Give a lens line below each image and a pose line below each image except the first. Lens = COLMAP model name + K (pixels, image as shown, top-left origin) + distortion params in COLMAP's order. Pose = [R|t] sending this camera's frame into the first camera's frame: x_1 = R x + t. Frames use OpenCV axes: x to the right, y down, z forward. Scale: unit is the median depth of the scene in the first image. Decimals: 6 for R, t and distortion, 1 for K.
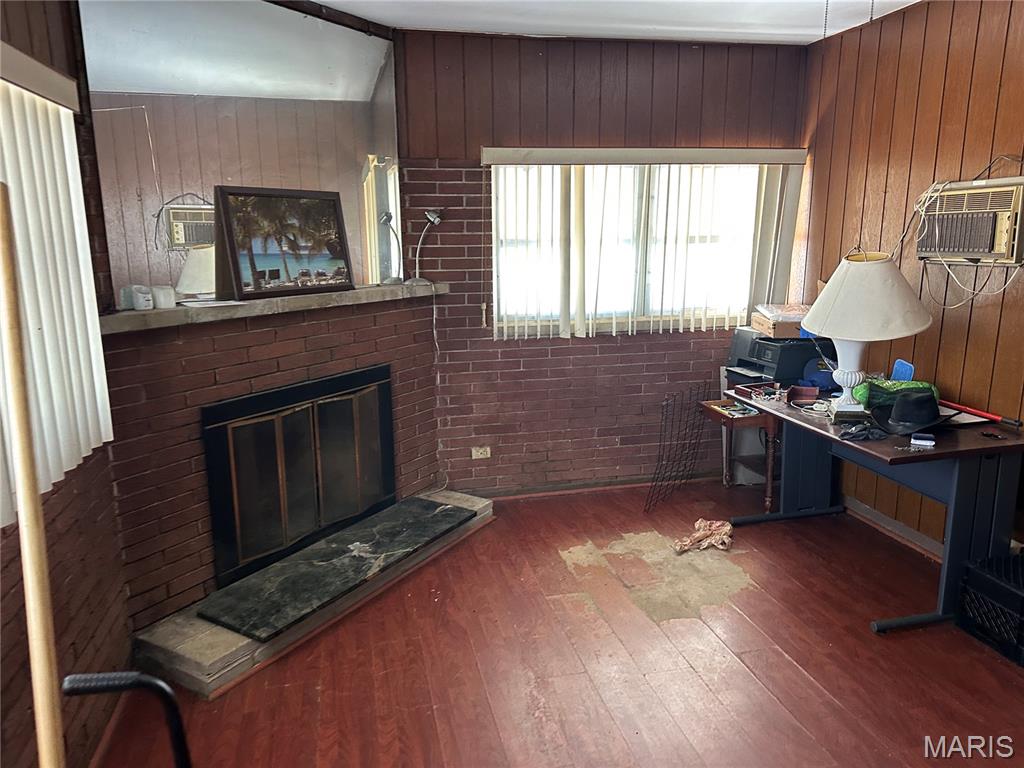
lens RADIAL K [[714.6, 0, 531.0], [0, 714.6, 385.0], [0, 0, 1]] dist [0.097589, -0.174290]
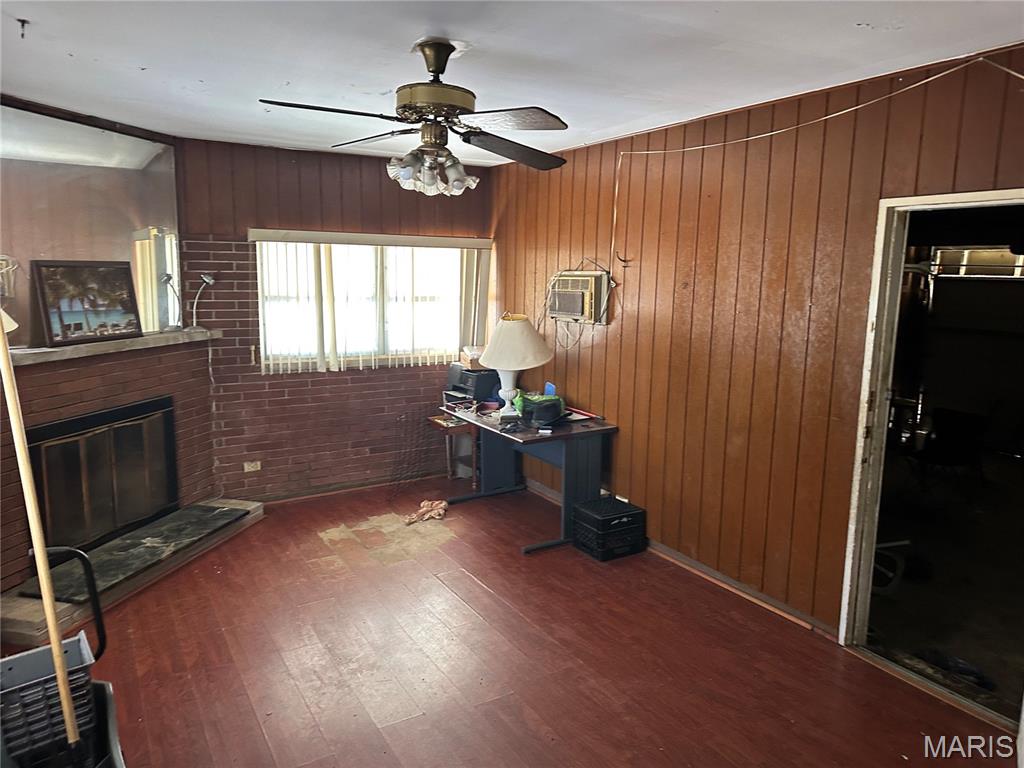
lens RADIAL K [[714.6, 0, 531.0], [0, 714.6, 385.0], [0, 0, 1]] dist [0.097589, -0.174290]
pose [[0.953896, -0.023710, 0.299199, 0.022013], [0.037801, 0.998428, -0.041394, 0.029556], [-0.297747, 0.050796, 0.953292, -0.401423]]
